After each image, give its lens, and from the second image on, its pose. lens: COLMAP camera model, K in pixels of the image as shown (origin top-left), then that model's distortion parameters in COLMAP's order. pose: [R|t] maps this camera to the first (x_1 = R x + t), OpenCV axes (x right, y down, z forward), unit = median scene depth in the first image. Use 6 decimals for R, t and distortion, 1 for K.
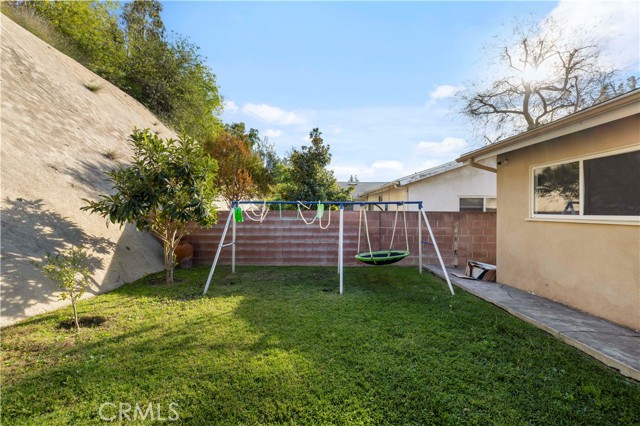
lens RADIAL K [[273.0, 0, 319.3], [0, 273.0, 212.2], [0, 0, 1]] dist [0.002053, 0.000313]
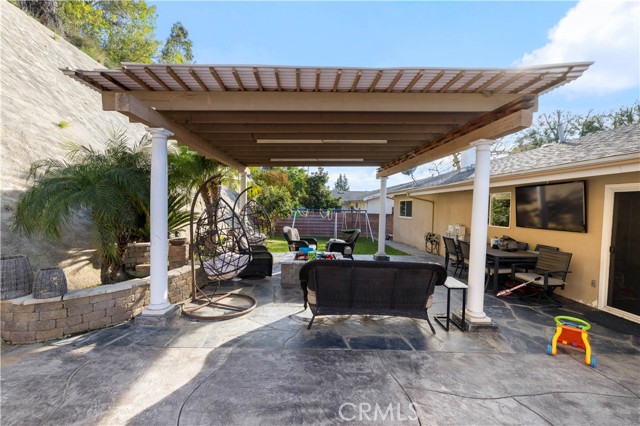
lens RADIAL K [[273.0, 0, 320.5], [0, 273.0, 214.5], [0, 0, 1]] dist [0.002053, 0.000313]
pose [[0.998771, 0.016633, 0.046689, -0.084868], [-0.017438, 0.999705, 0.016892, -0.014851], [-0.046394, -0.017686, 0.998767, -0.698130]]
